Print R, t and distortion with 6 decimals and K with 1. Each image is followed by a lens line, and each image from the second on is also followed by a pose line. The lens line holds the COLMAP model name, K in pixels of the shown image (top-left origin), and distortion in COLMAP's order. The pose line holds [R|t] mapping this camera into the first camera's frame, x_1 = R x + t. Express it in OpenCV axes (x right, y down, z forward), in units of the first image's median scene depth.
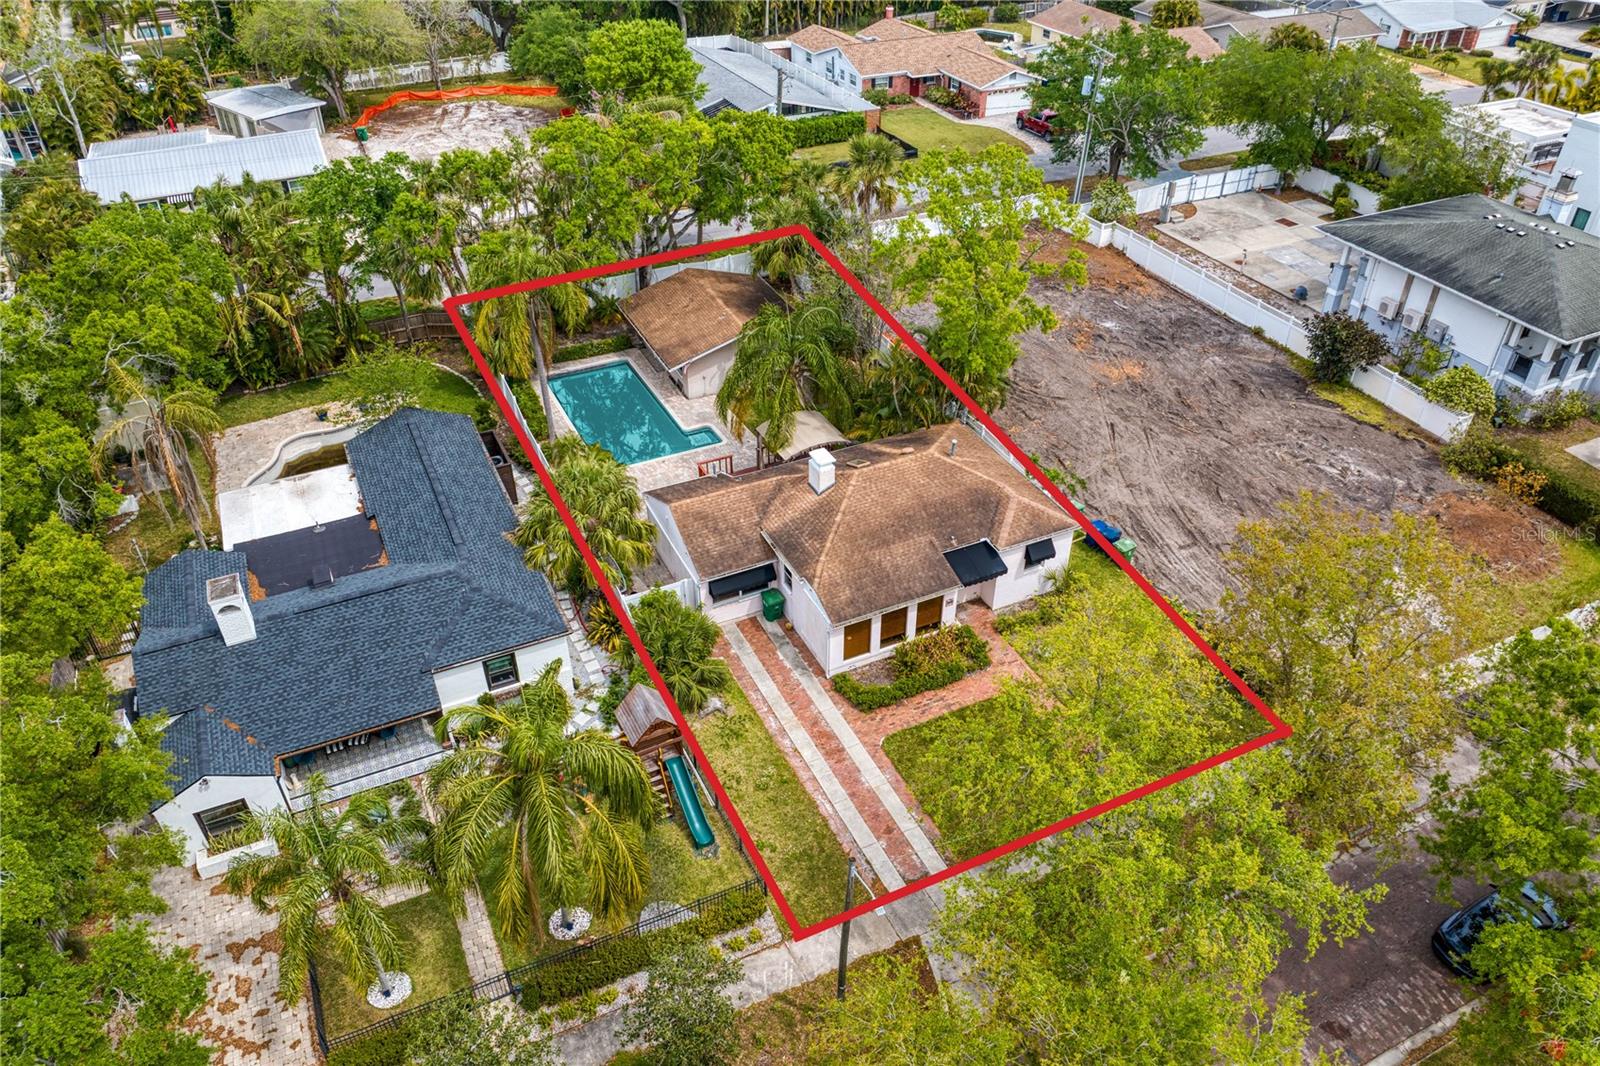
lens RADIAL K [[1132.1, 0, 811.8], [0, 1132.1, 545.2], [0, 0, 1]] dist [-0.037594, 0.009109]
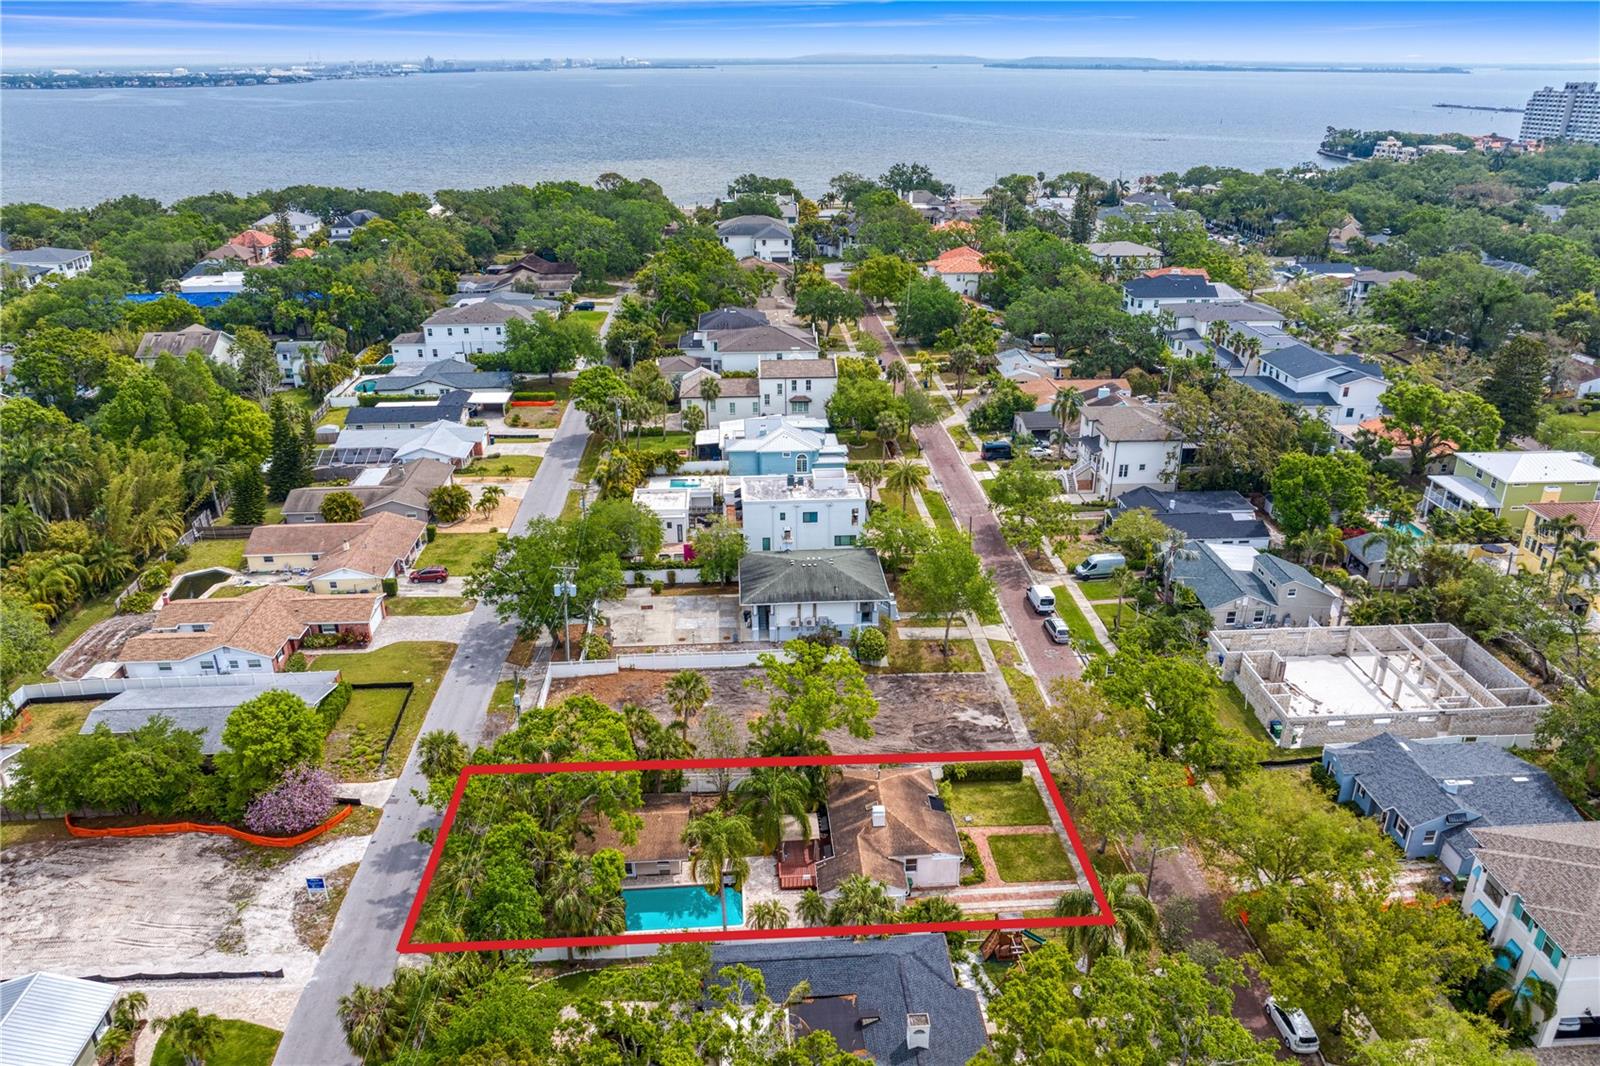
lens RADIAL K [[1132.1, 0, 811.8], [0, 1132.1, 545.2], [0, 0, 1]] dist [-0.037594, 0.009109]
pose [[0.367202, -0.371945, 0.852538, -1.167751], [0.555945, 0.822595, 0.119427, -0.573060], [-0.745713, 0.430110, 0.508839, -0.088190]]
